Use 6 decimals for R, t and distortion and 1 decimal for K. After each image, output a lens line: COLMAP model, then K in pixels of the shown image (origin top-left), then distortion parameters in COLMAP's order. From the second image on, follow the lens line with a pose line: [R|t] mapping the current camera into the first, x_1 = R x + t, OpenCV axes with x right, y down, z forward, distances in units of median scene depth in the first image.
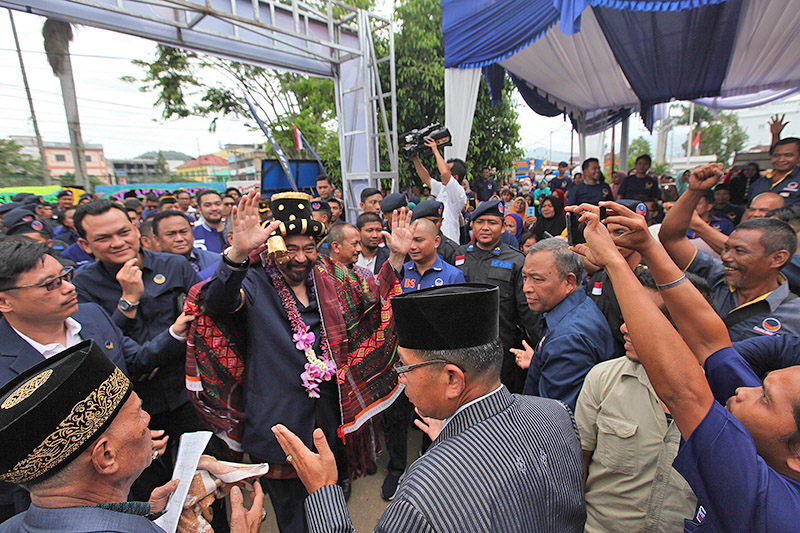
lens RADIAL K [[362.7, 0, 400.0], [0, 362.7, 266.5], [0, 0, 1]] dist [-0.003332, -0.000322]
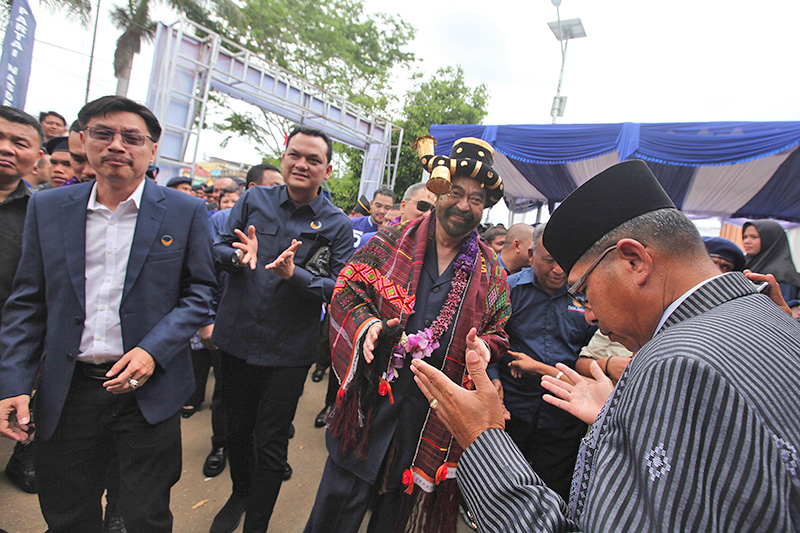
lens RADIAL K [[368.9, 0, 400.0], [0, 368.9, 266.5], [0, 0, 1]] dist [0.001759, 0.000127]
pose [[0.977181, 0.197074, 0.079245, -0.011710], [-0.184408, 0.972254, -0.143933, 0.085151], [-0.105412, 0.126035, 0.986409, -0.228252]]
